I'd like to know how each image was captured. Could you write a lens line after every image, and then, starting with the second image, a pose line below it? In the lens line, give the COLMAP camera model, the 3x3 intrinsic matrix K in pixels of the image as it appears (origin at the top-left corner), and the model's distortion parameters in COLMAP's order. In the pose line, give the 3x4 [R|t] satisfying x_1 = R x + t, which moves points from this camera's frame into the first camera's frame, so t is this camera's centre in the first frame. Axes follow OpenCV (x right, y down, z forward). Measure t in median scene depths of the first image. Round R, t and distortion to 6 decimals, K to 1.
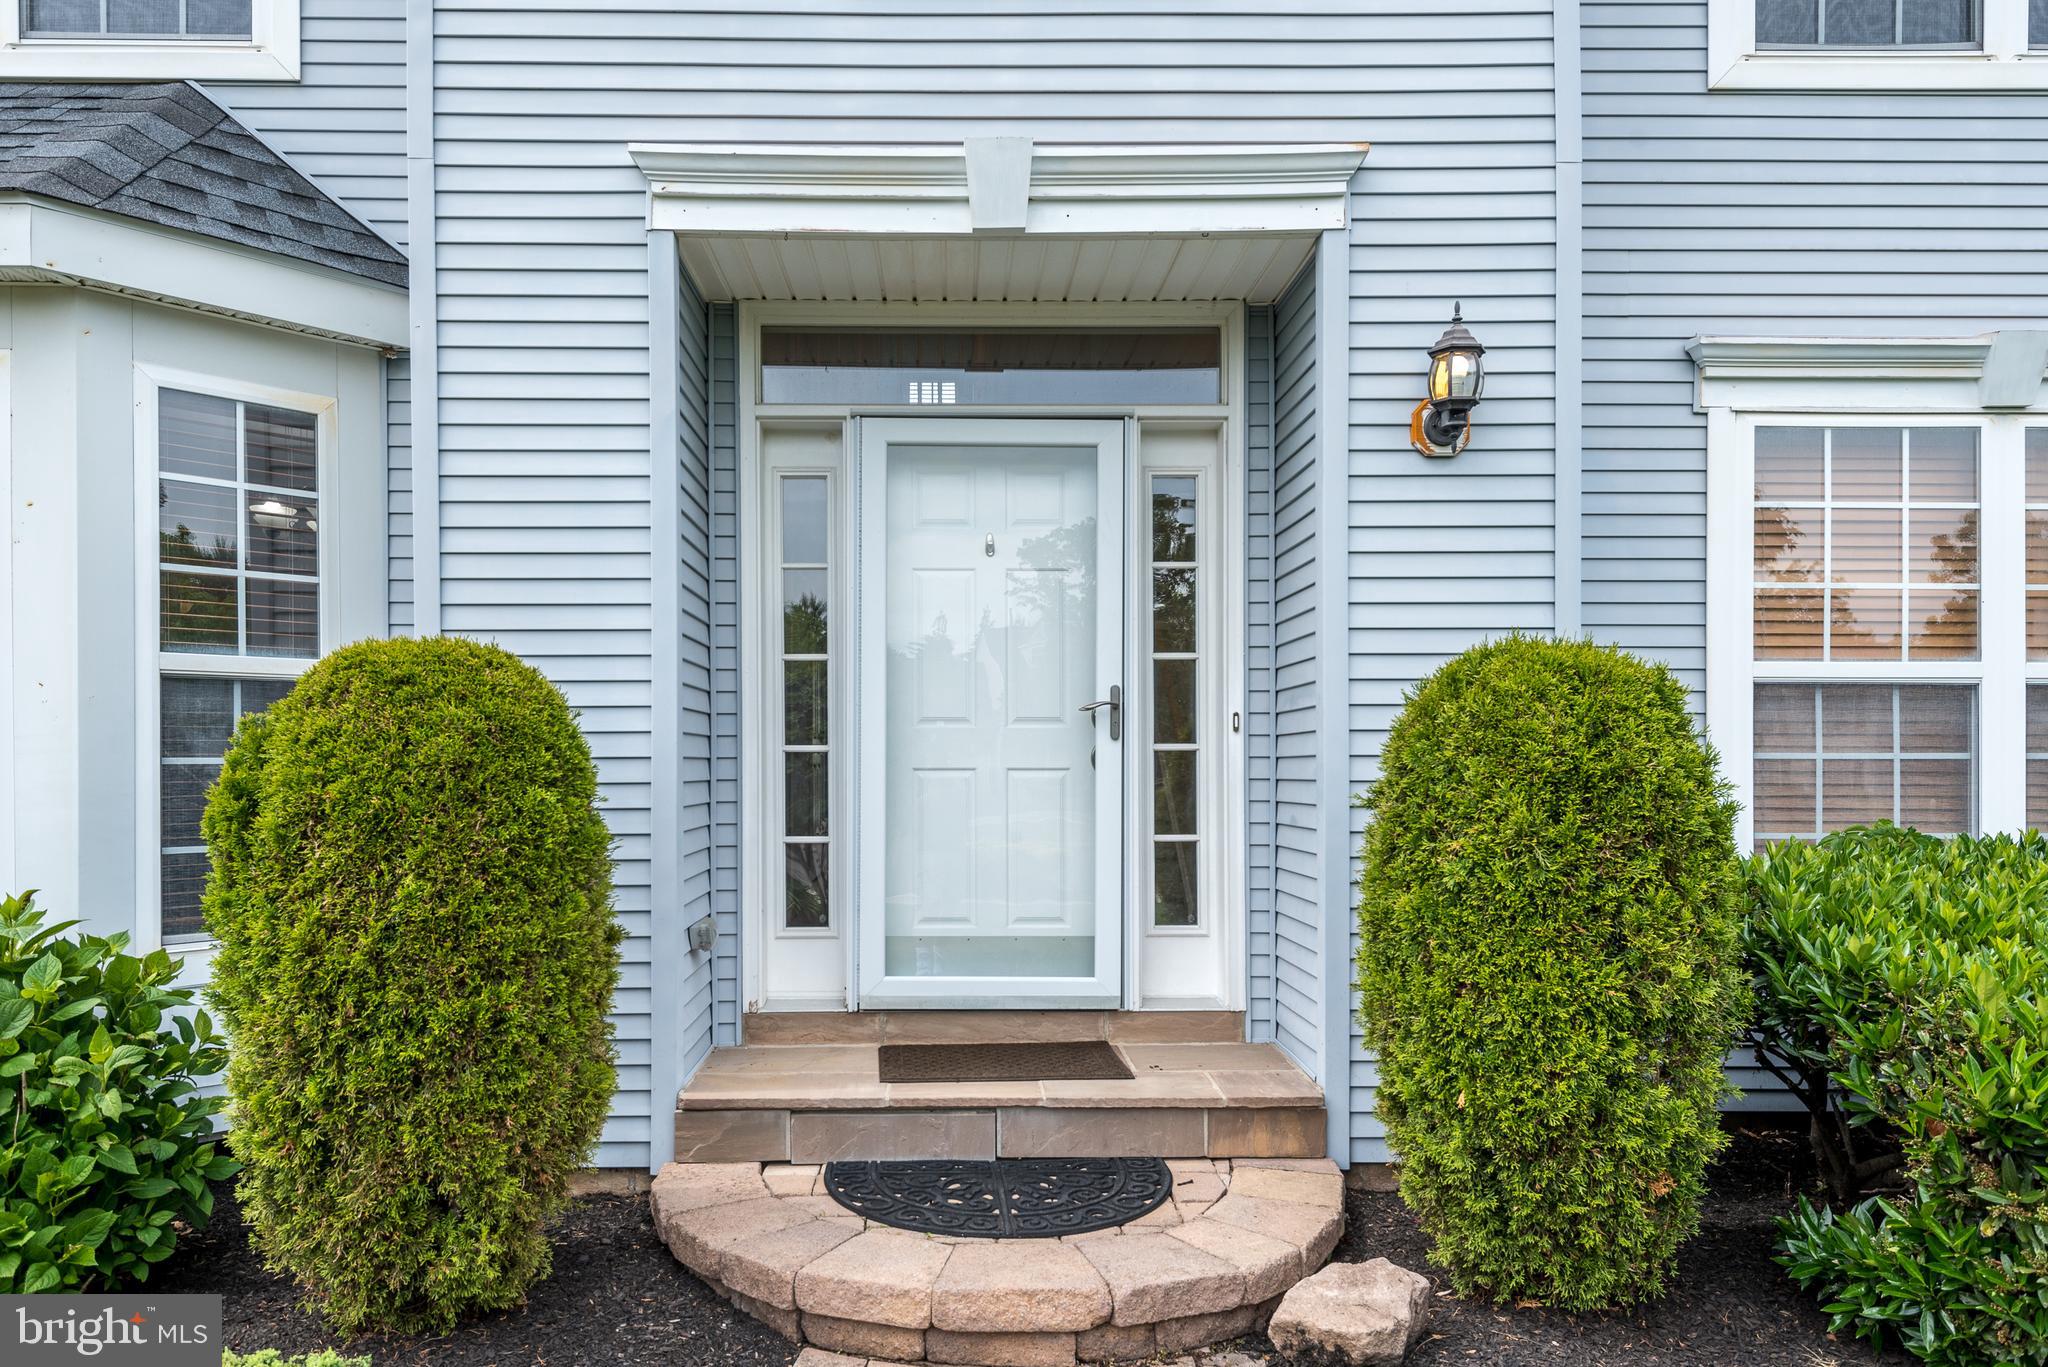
lens RADIAL K [[1306.2, 0, 1021.1], [0, 1306.2, 681.0], [0, 0, 1]] dist [0.009223, -0.001044]
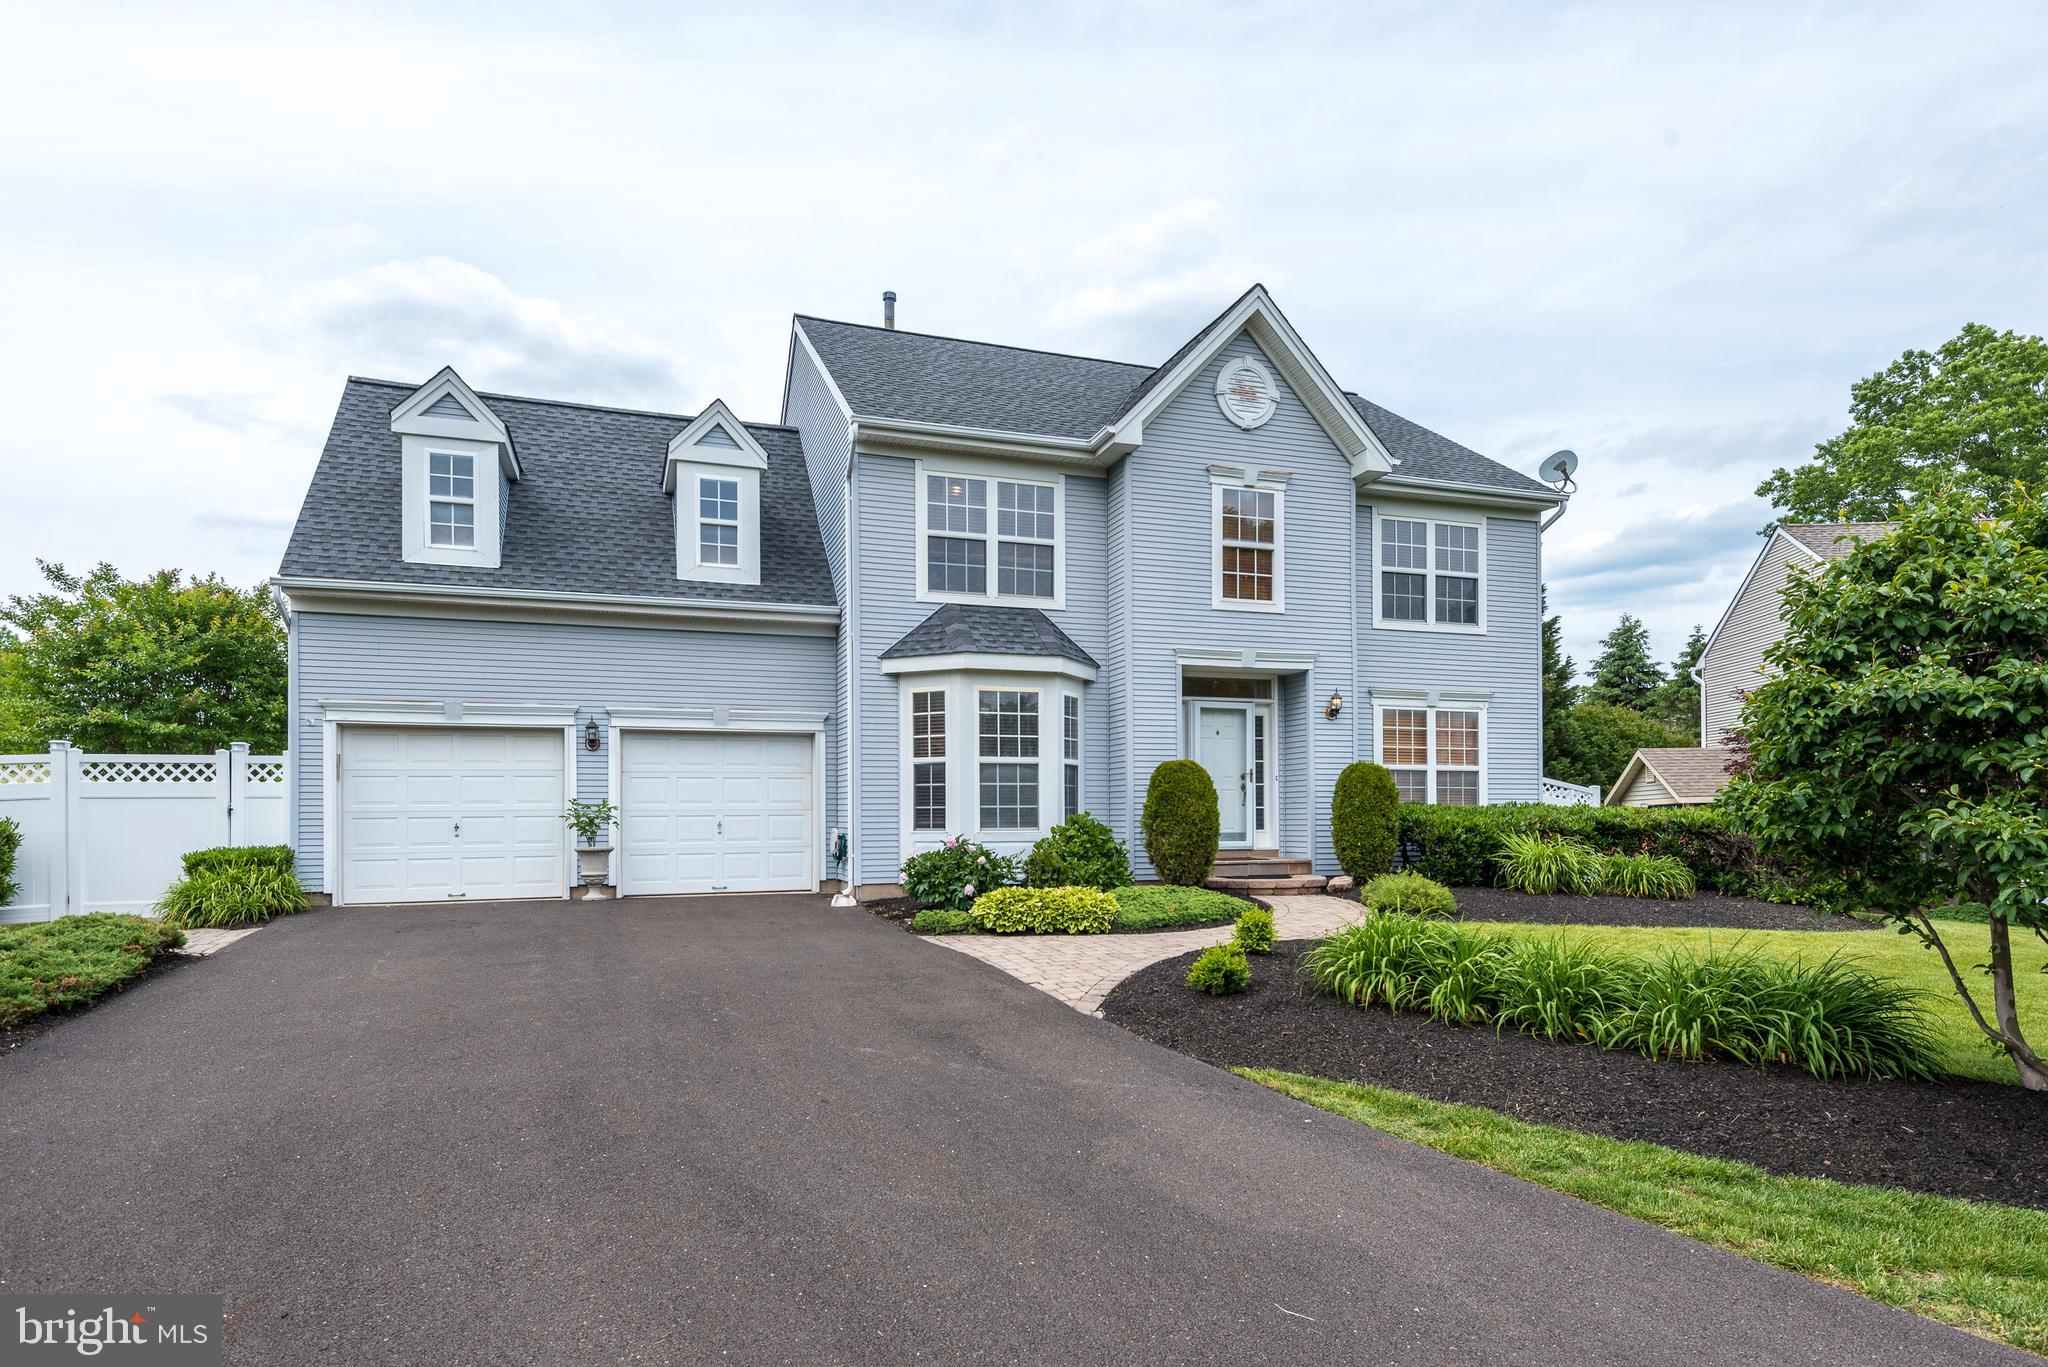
lens RADIAL K [[1135.4, 0, 1027.0], [0, 1135.4, 686.3], [0, 0, 1]] dist [-0.001202, -0.000058]
pose [[0.945036, 0.032200, 0.325376, -1.727751], [-0.014202, 0.998242, -0.057539, -0.039902], [-0.326657, 0.049755, 0.943833, -2.096303]]
